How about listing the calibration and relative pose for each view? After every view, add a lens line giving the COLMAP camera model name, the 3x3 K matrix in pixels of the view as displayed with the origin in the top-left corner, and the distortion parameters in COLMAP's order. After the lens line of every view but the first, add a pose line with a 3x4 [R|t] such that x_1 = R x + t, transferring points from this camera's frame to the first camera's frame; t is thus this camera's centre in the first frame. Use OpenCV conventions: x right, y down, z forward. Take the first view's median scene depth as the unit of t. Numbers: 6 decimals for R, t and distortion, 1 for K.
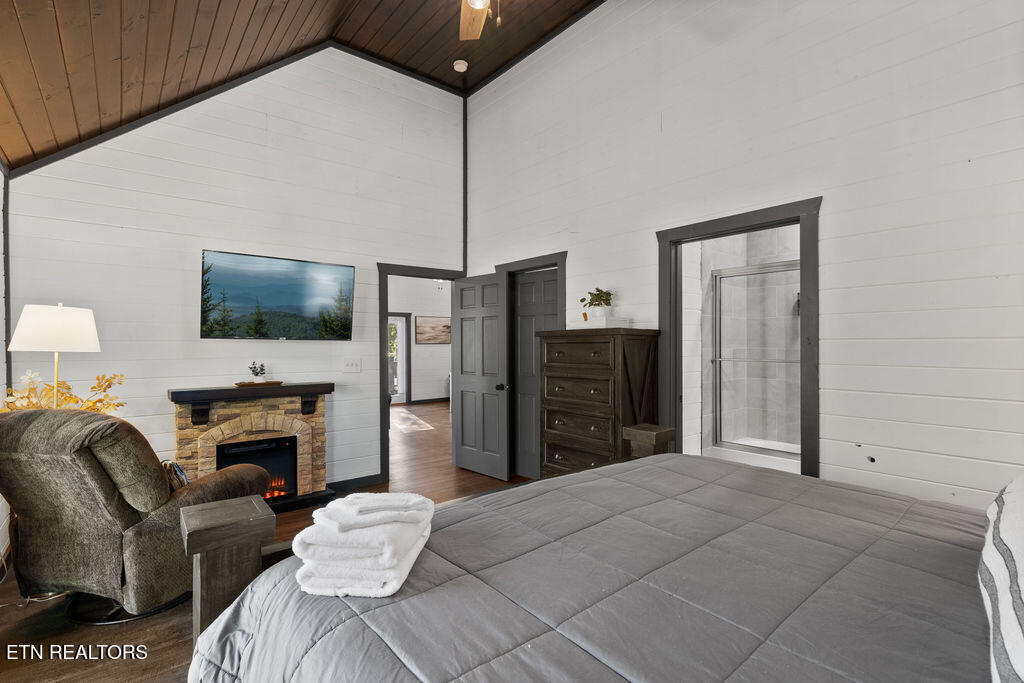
lens RADIAL K [[464.4, 0, 513.2], [0, 464.4, 336.0], [0, 0, 1]] dist [-0.000457, -0.000069]
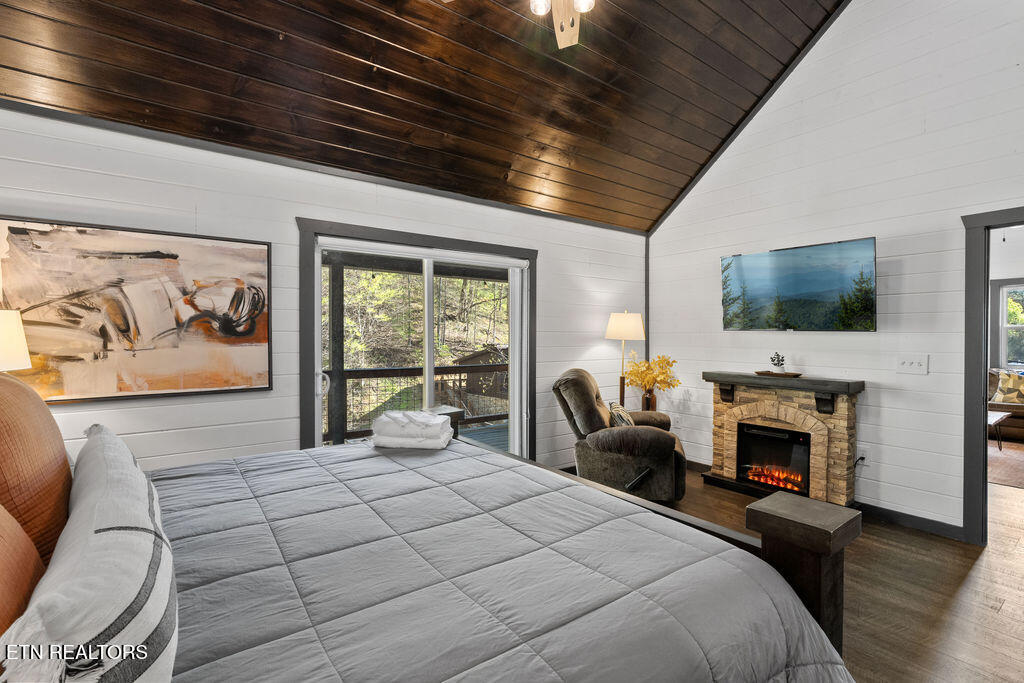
lens RADIAL K [[464.4, 0, 514.6], [0, 464.4, 344.4], [0, 0, 1]] dist [-0.000457, -0.000069]
pose [[-0.061467, 0.017783, -0.997951, 0.525106], [0.015525, 0.999737, 0.016859, 0.012480], [0.997988, -0.014457, -0.061727, 0.499477]]
